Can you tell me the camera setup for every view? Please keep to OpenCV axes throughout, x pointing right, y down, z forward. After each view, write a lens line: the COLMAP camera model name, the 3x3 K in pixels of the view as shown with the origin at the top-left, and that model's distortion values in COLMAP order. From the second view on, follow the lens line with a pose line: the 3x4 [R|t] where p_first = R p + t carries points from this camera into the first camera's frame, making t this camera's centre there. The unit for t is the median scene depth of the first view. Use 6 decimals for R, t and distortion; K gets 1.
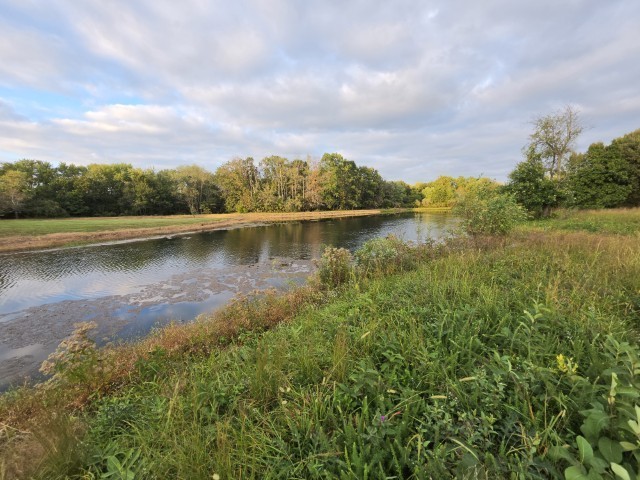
lens RADIAL K [[257.7, 0, 319.5], [0, 257.7, 230.9], [0, 0, 1]] dist [0.000521, 0.000366]
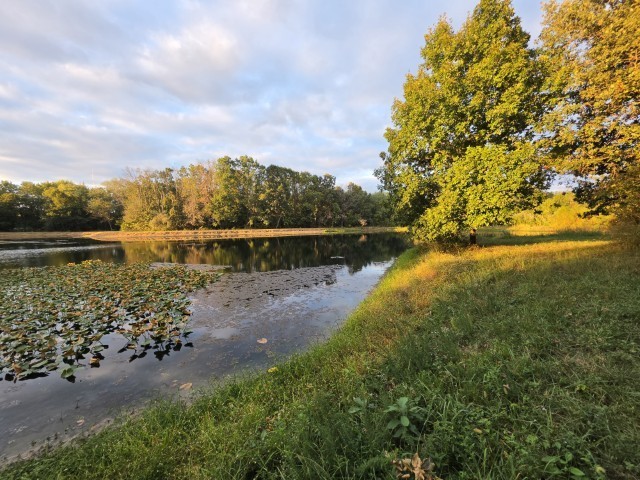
lens RADIAL K [[256.2, 0, 319.7], [0, 256.2, 236.9], [0, 0, 1]] dist [0.000215, 0.000299]
pose [[0.952445, 0.024011, -0.303763, 0.562036], [-0.036846, 0.998651, -0.036594, -0.040245], [0.302474, 0.046046, 0.952045, 0.373179]]
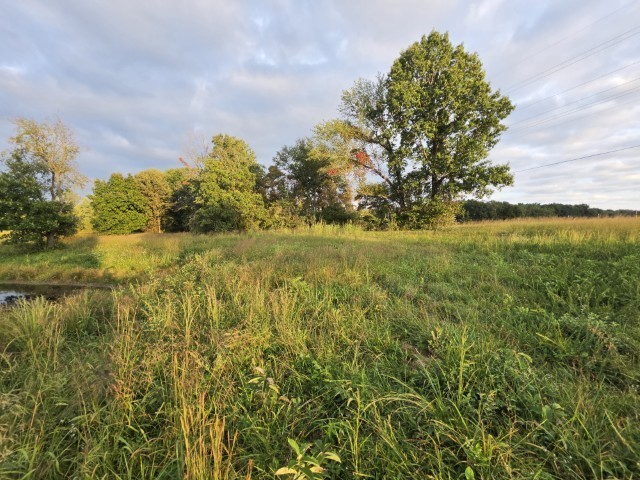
lens RADIAL K [[253.8, 0, 320.7], [0, 253.8, 232.4], [0, 0, 1]] dist [0.000633, 0.000024]
pose [[0.132891, -0.018112, 0.990965, 0.069854], [0.102653, 0.994707, 0.004414, -0.006244], [-0.985800, 0.101138, 0.134047, 0.024007]]
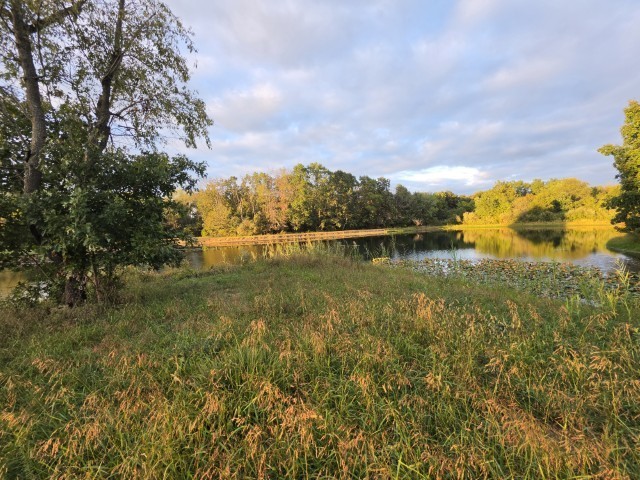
lens RADIAL K [[256.2, 0, 319.7], [0, 256.2, 236.9], [0, 0, 1]] dist [0.000215, 0.000299]
pose [[0.949254, -0.006196, -0.314450, 0.363033], [-0.007455, 0.999082, -0.042191, -0.032143], [0.314423, 0.042395, 0.948336, 0.255192]]
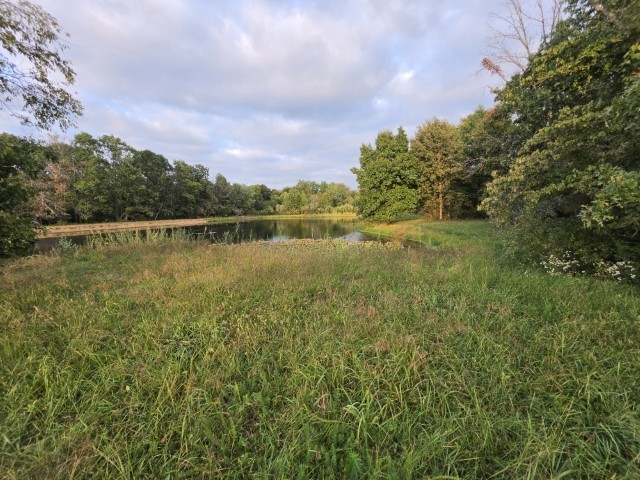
lens RADIAL K [[253.0, 0, 318.3], [0, 253.0, 240.4], [0, 0, 1]] dist [-0.000938, -0.000001]
pose [[0.936490, -0.042858, 0.348066, 0.353462], [0.036952, 0.999038, 0.023593, -0.029802], [-0.348742, -0.009233, 0.937173, 0.220245]]
